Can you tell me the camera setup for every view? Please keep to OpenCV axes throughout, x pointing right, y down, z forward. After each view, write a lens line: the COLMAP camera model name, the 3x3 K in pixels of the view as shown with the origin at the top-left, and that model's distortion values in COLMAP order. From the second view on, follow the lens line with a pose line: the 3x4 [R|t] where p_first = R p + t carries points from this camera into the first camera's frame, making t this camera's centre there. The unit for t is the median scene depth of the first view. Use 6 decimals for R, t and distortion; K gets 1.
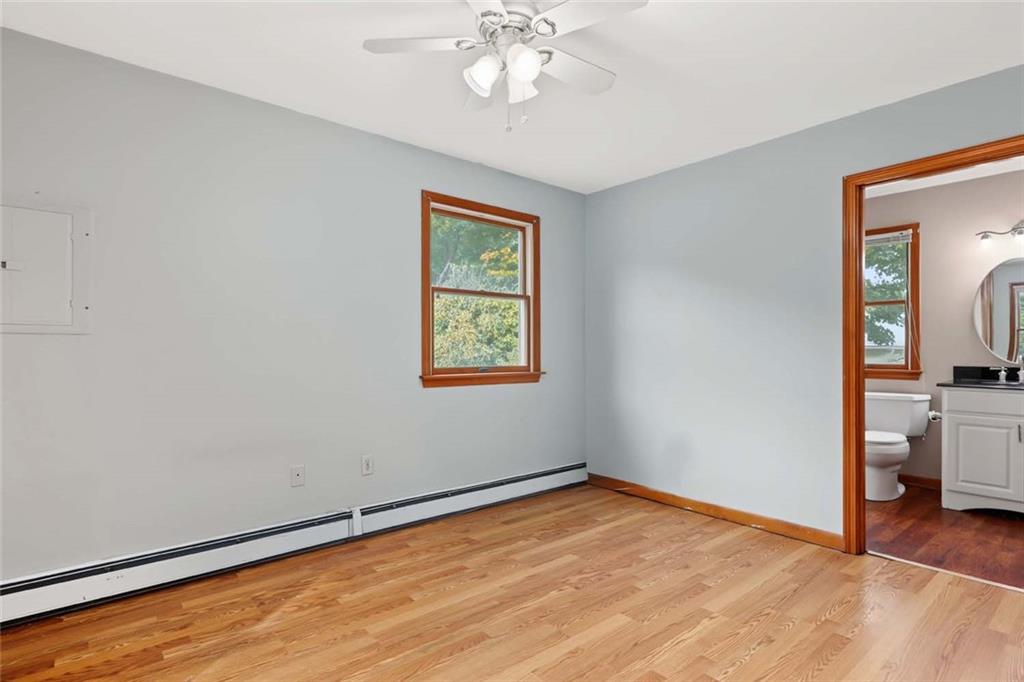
lens RADIAL K [[515.4, 0, 513.4], [0, 515.4, 348.7], [0, 0, 1]] dist [0.007135, 0.000105]
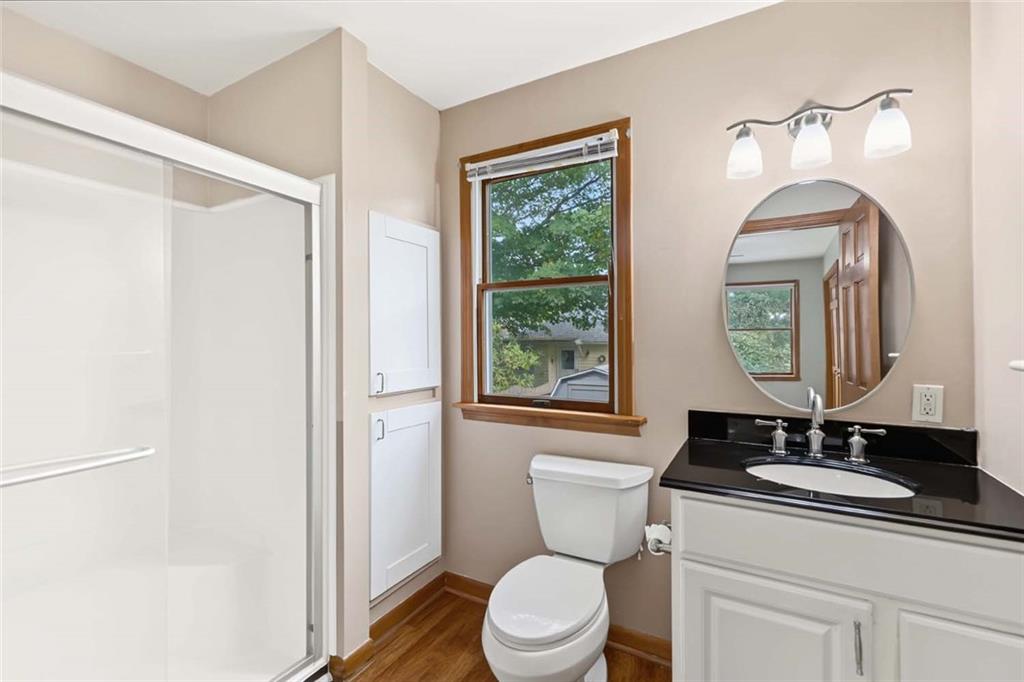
lens RADIAL K [[443.2, 0, 512.1], [0, 443.2, 339.1], [0, 0, 1]] dist [0.001533, -0.000285]
pose [[0.935640, 0.000266, 0.352957, 0.526930], [0.003704, 0.999937, -0.010572, -0.027425], [-0.352938, 0.011199, 0.935580, 0.642590]]
